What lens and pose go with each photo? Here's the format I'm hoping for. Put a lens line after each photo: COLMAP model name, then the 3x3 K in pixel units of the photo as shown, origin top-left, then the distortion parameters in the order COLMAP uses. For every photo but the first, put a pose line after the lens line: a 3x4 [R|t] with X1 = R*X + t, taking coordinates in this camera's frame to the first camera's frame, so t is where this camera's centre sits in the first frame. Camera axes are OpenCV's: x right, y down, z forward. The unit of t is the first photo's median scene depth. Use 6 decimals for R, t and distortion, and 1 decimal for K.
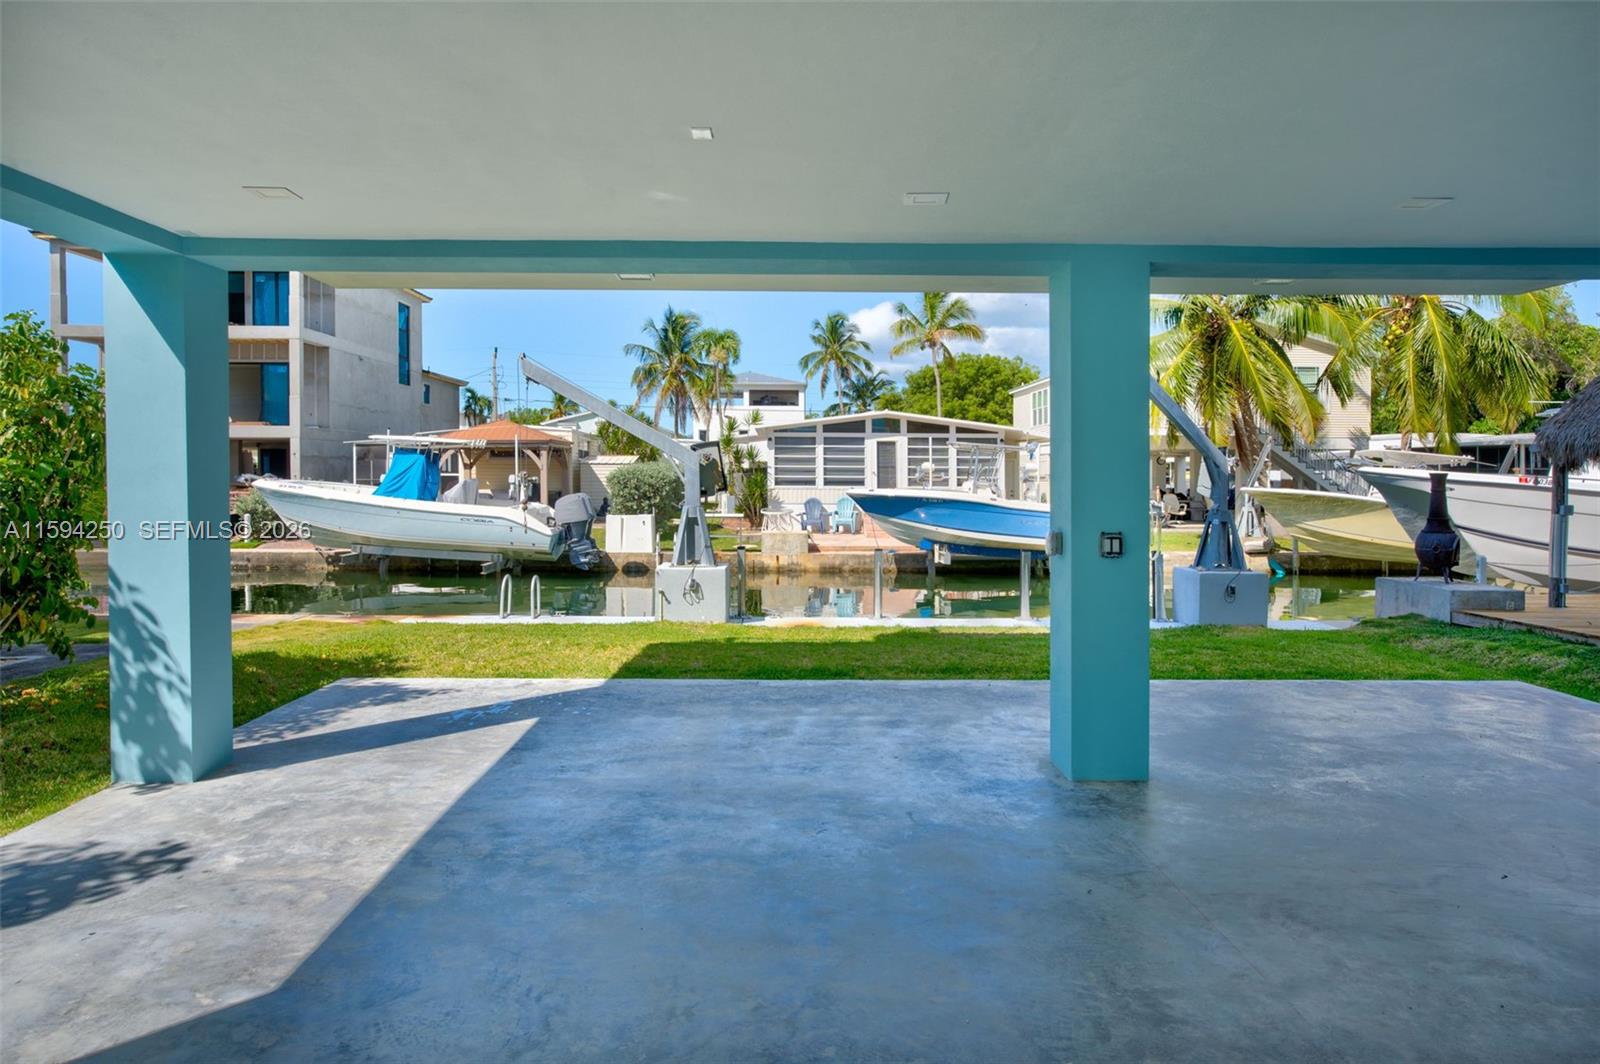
lens RADIAL K [[1080.6, 0, 822.6], [0, 1080.6, 471.1], [0, 0, 1]] dist [0.004356, 0.000936]
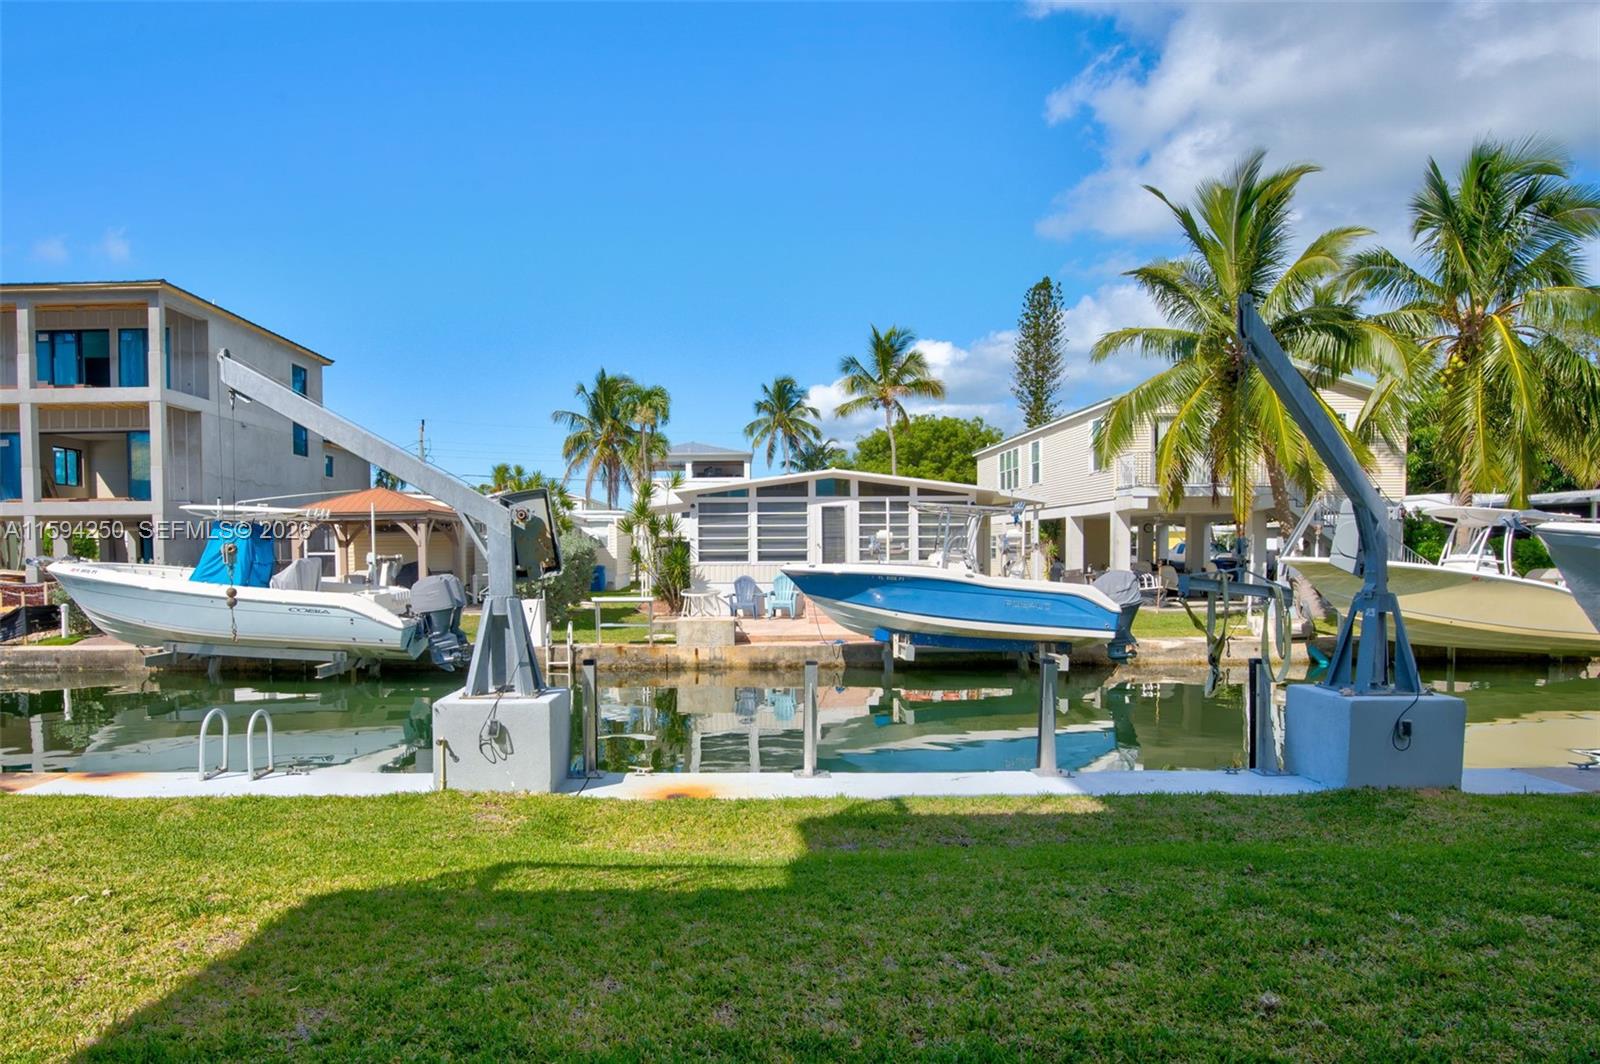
lens RADIAL K [[1043.2, 0, 725.8], [0, 1043.2, 633.5], [0, 0, 1]] dist [-0.025715, -0.001083]
pose [[0.998692, -0.008861, -0.050349, 0.016614], [0.012977, 0.996547, 0.082013, 0.003021], [0.049449, -0.082559, 0.995359, 0.196652]]
